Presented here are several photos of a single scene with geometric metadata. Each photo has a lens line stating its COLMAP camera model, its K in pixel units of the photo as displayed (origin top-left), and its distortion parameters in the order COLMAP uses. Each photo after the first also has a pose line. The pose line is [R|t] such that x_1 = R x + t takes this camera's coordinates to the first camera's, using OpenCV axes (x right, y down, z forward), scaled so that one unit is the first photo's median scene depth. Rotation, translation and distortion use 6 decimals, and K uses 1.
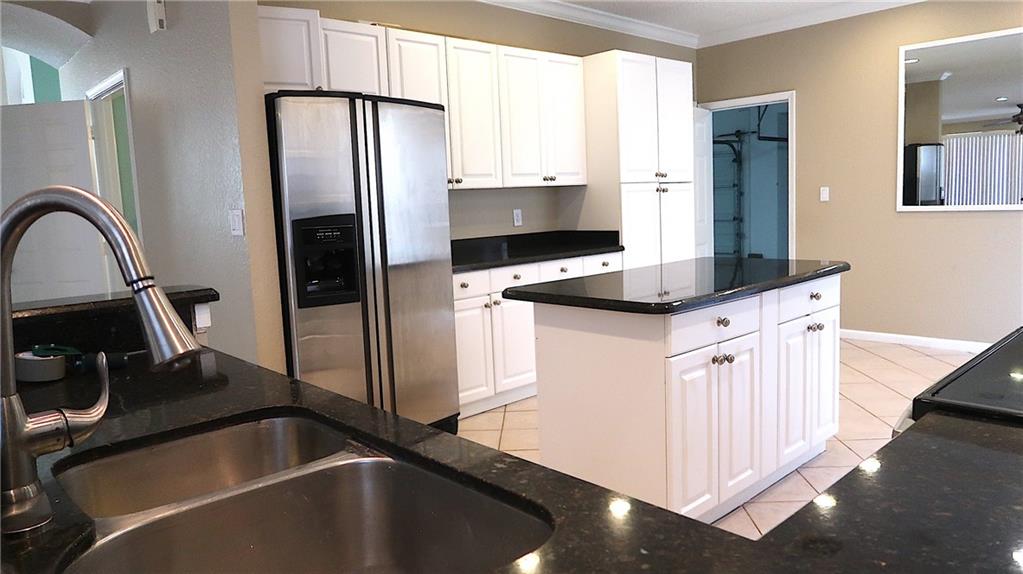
lens RADIAL K [[707.4, 0, 515.1], [0, 707.4, 283.5], [0, 0, 1]] dist [-0.024211, 0.001883]
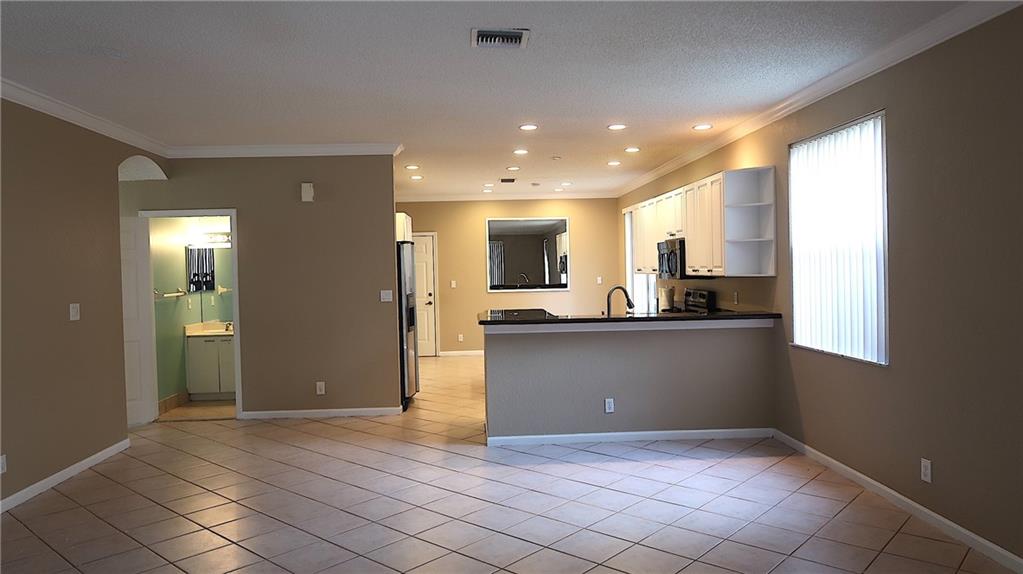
lens RADIAL K [[707.4, 0, 515.1], [0, 707.4, 283.5], [0, 0, 1]] dist [-0.024211, 0.001883]
pose [[0.639780, 0.008457, 0.768512, -1.205973], [0.087157, 0.992690, -0.083482, 0.066510], [-0.763600, 0.120391, 0.634366, -0.501546]]
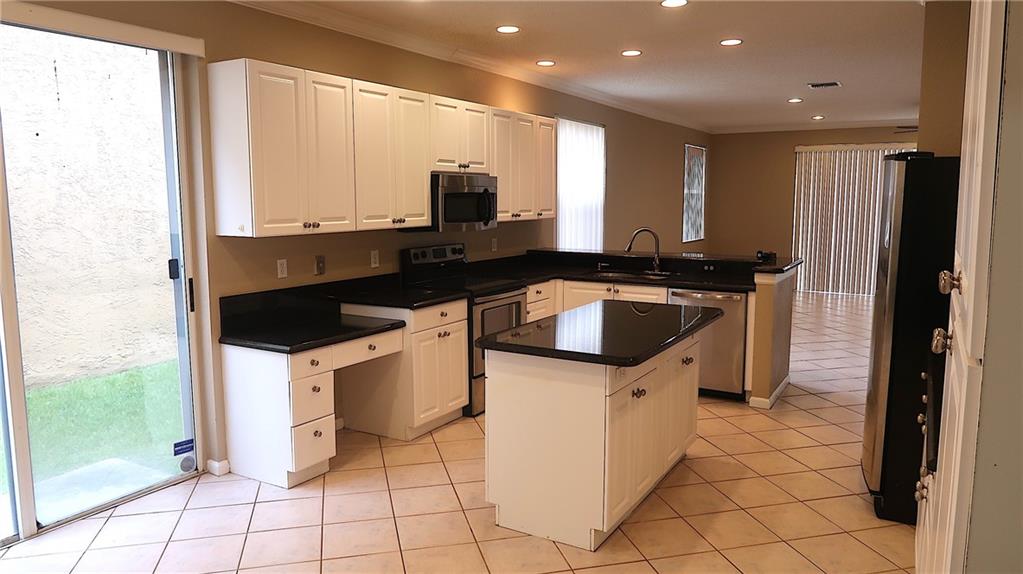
lens RADIAL K [[707.4, 0, 515.1], [0, 707.4, 283.5], [0, 0, 1]] dist [-0.024211, 0.001883]
pose [[-0.963577, 0.082676, -0.254330, 0.440484], [0.019897, 0.970541, 0.240112, -0.225922], [0.266689, 0.226306, -0.936836, 1.294657]]
